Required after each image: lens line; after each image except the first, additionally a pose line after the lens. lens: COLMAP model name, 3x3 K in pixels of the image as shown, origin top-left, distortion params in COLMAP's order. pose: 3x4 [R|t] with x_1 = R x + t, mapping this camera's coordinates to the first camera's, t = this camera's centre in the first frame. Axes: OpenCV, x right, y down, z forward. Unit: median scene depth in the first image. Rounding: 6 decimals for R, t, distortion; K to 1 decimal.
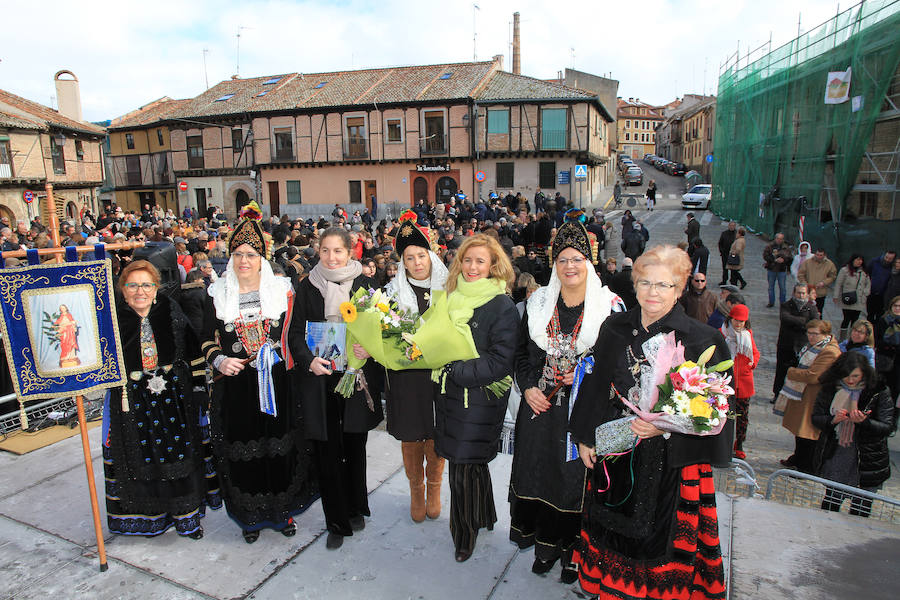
lens RADIAL K [[631.4, 0, 450.0], [0, 631.4, 300.0], [0, 0, 1]] dist [-0.109339, 0.068569]
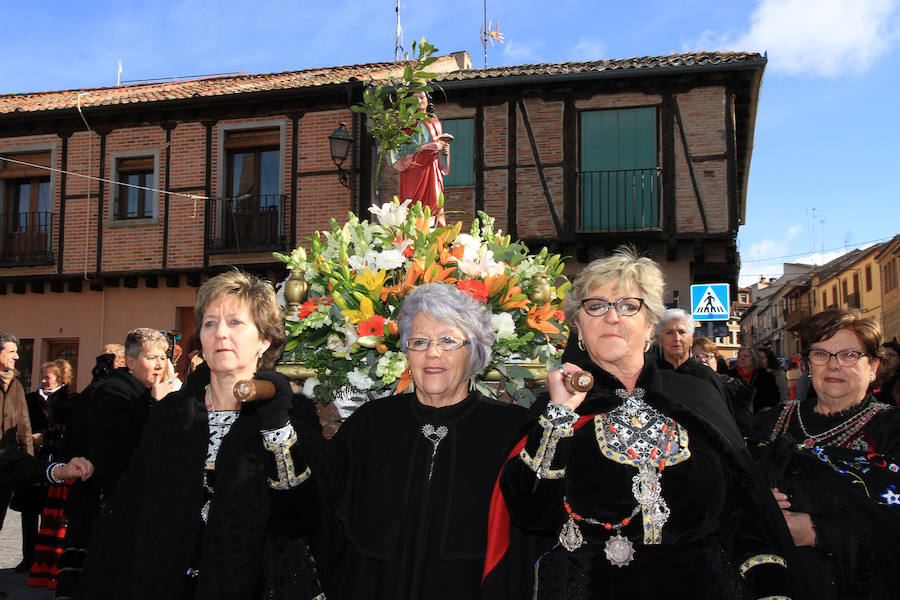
lens RADIAL K [[768.6, 0, 450.0], [0, 768.6, 300.0], [0, 0, 1]] dist [0.035175, 0.006558]
pose [[0.998124, 0.019997, 0.057863, 0.055794], [-0.000783, 0.949238, -0.314558, -0.082038], [-0.061216, 0.313923, 0.947473, 0.607416]]
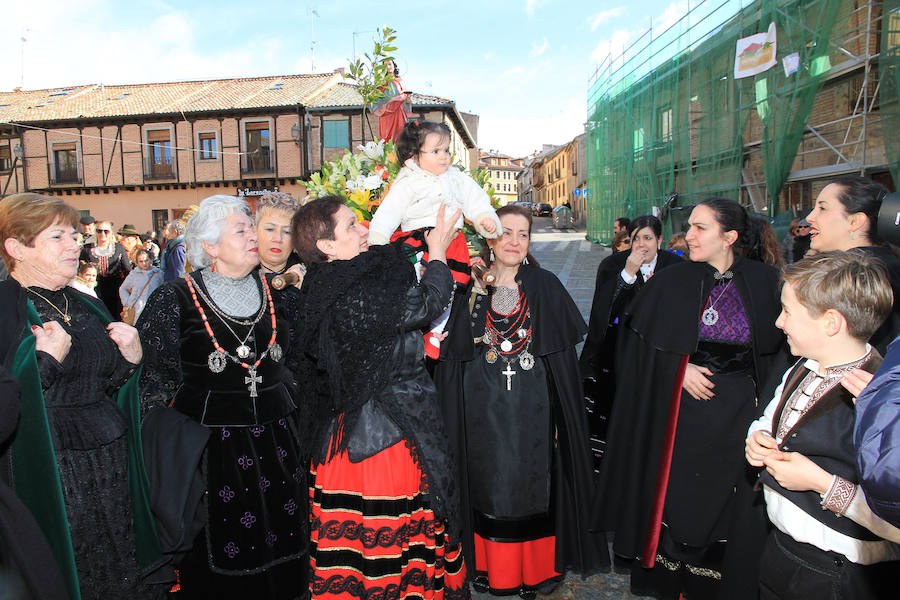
lens RADIAL K [[622.4, 0, 443.2], [0, 622.4, 299.8], [0, 0, 1]] dist [-0.112217, 0.081054]
pose [[0.980953, -0.026311, 0.192456, 0.050702], [0.042767, 0.995726, -0.081857, 0.003112], [-0.189480, 0.088528, 0.977886, 0.191937]]
